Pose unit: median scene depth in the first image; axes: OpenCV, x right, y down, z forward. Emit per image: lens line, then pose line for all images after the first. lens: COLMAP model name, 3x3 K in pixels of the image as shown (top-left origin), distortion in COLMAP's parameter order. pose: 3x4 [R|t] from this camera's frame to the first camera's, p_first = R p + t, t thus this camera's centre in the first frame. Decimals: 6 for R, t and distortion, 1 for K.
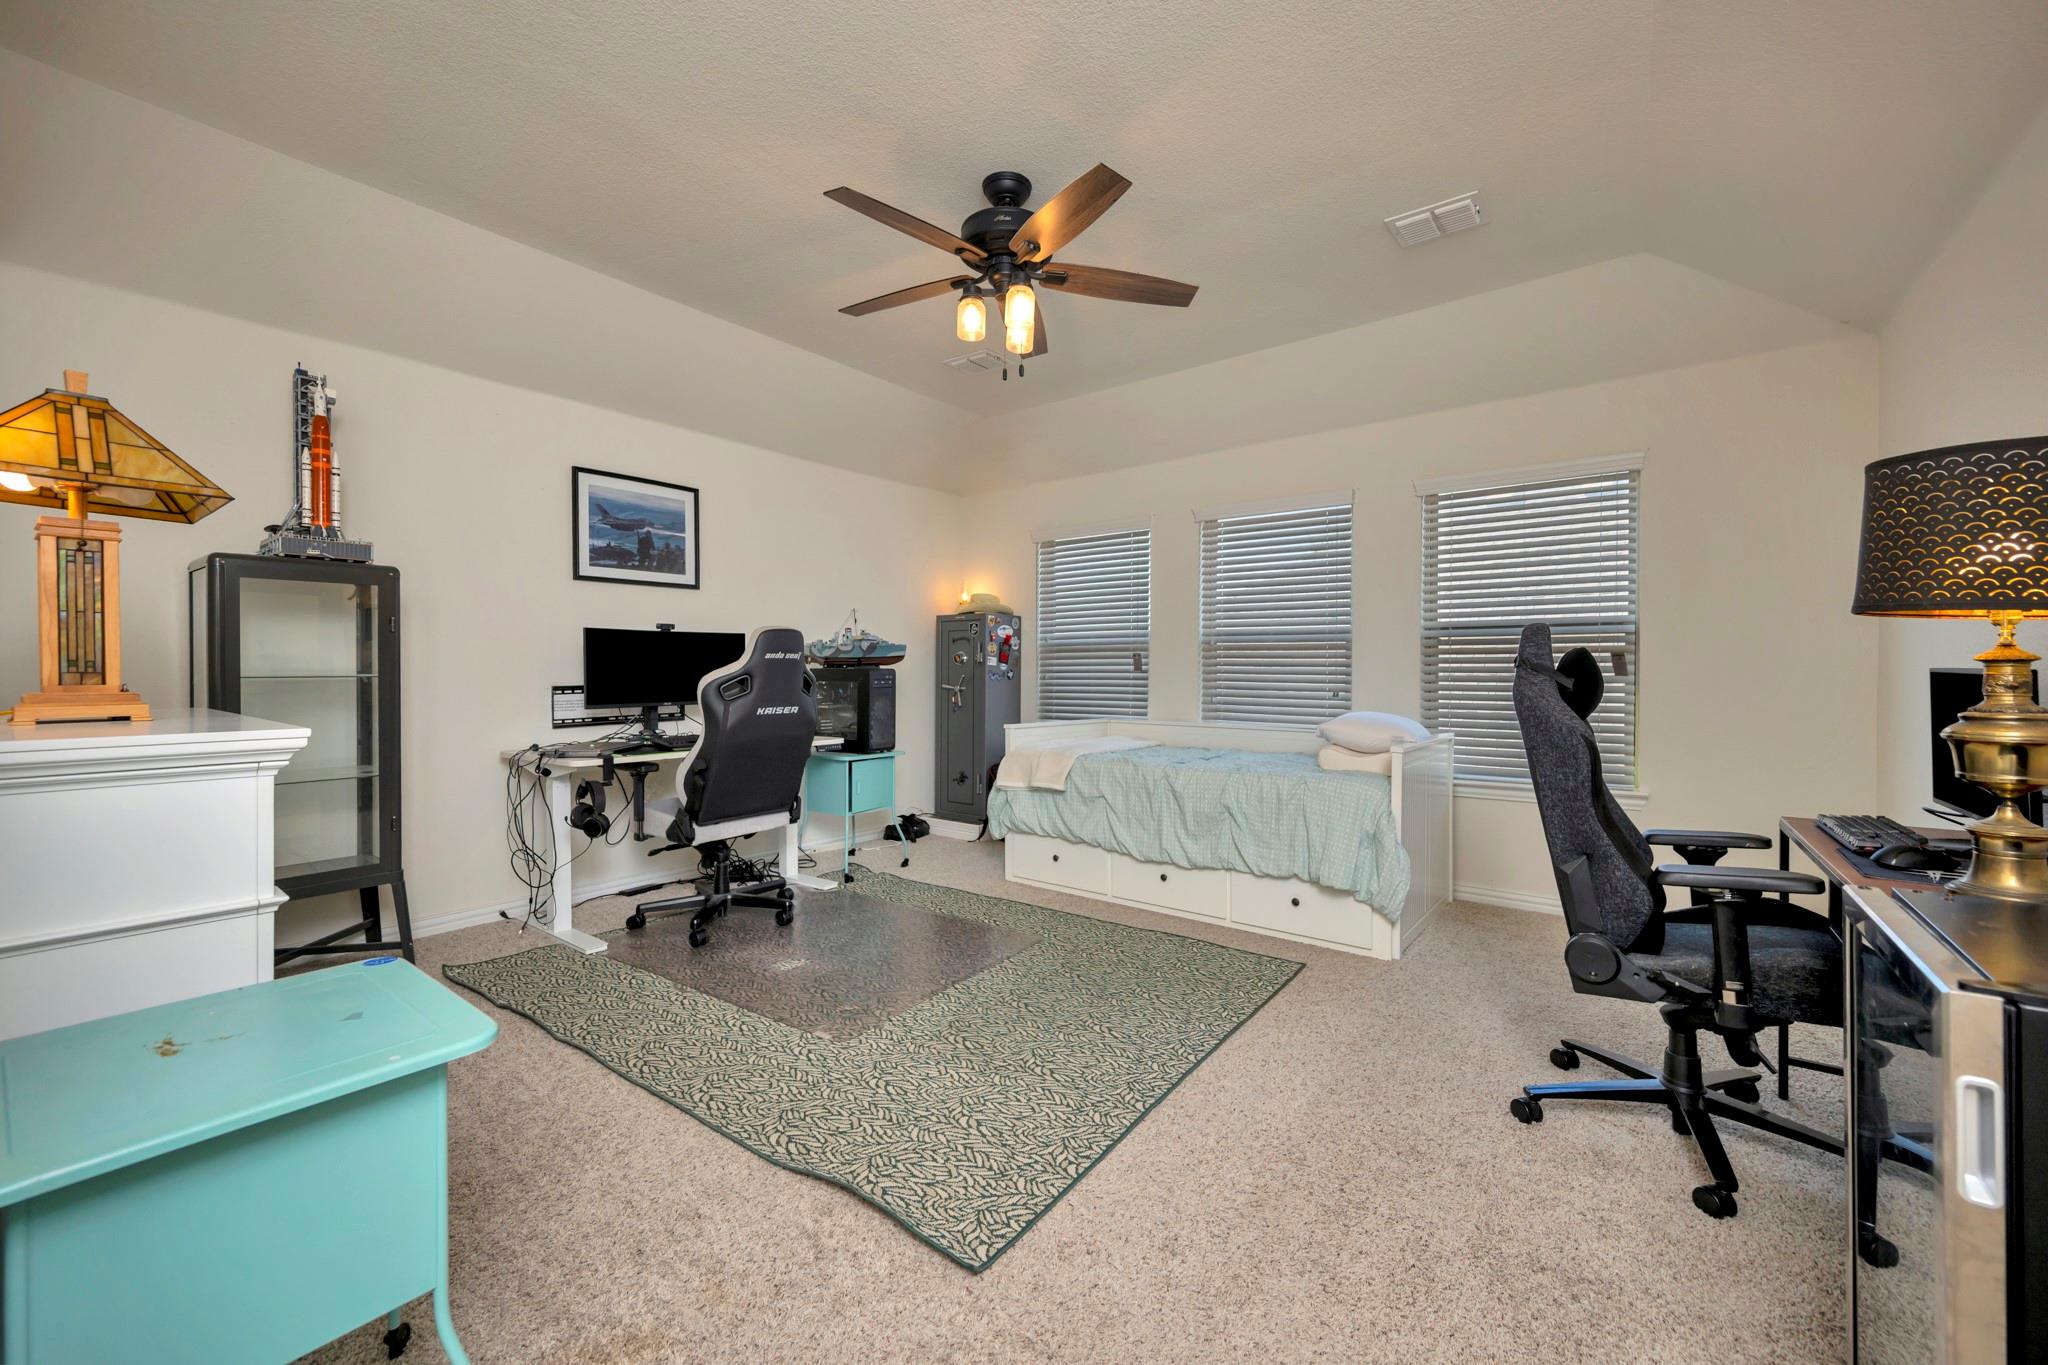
lens RADIAL K [[802.8, 0, 1028.7], [0, 802.8, 675.4], [0, 0, 1]] dist [0.001481, 0.000012]
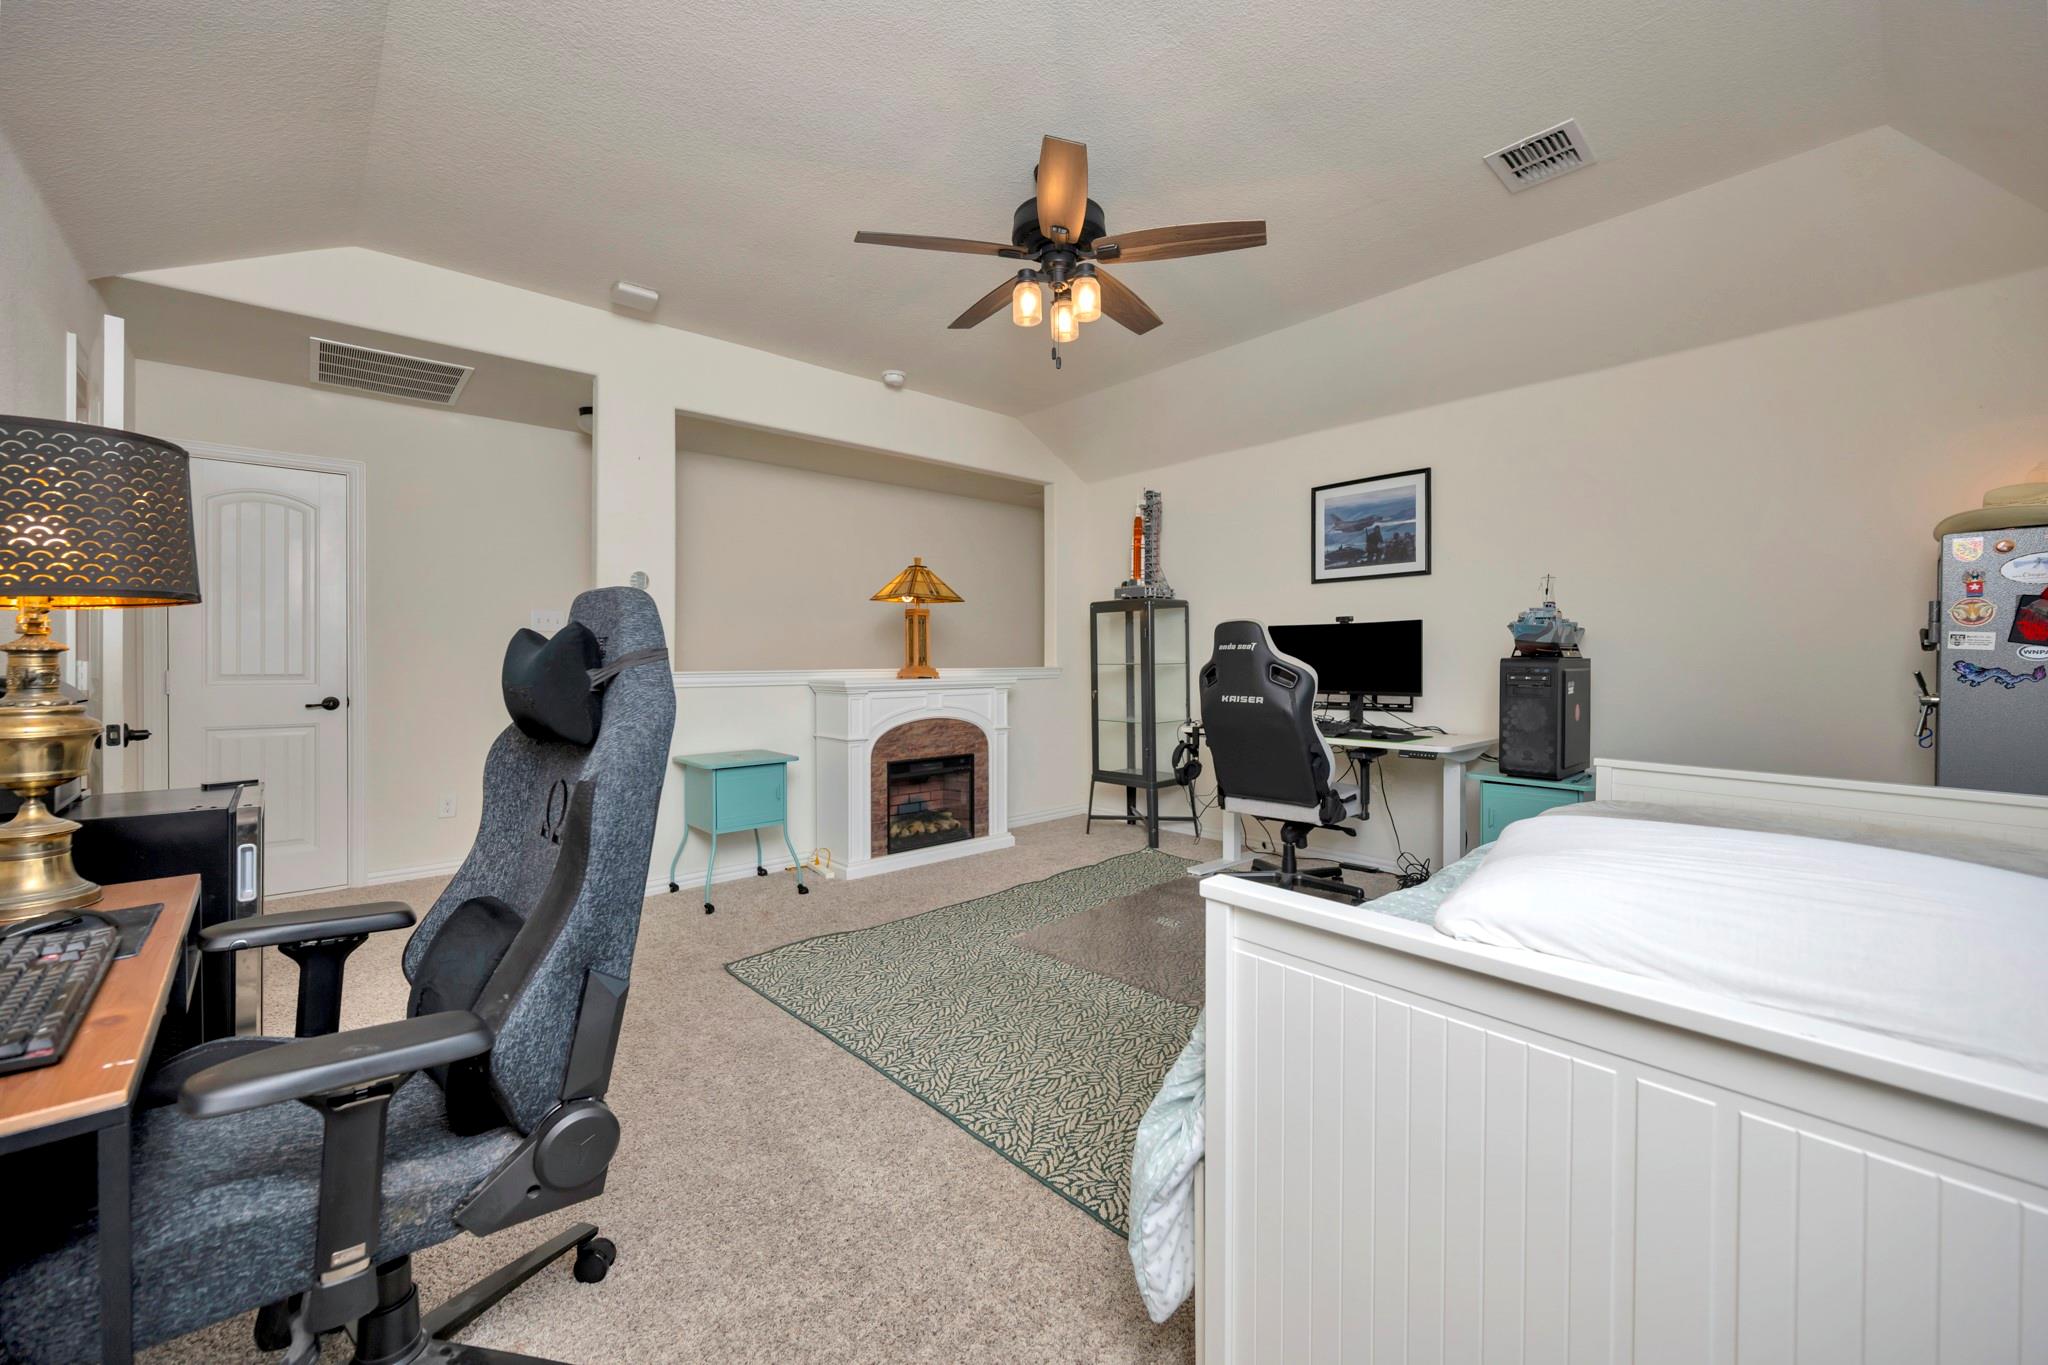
lens RADIAL K [[802.8, 0, 1024.9], [0, 802.8, 665.7], [0, 0, 1]] dist [0.001481, 0.000012]
pose [[-0.172332, 0.008577, -0.985002, 0.656022], [-0.008476, 0.999912, 0.010190, -0.007082], [0.985002, 0.010105, -0.172244, 0.769578]]
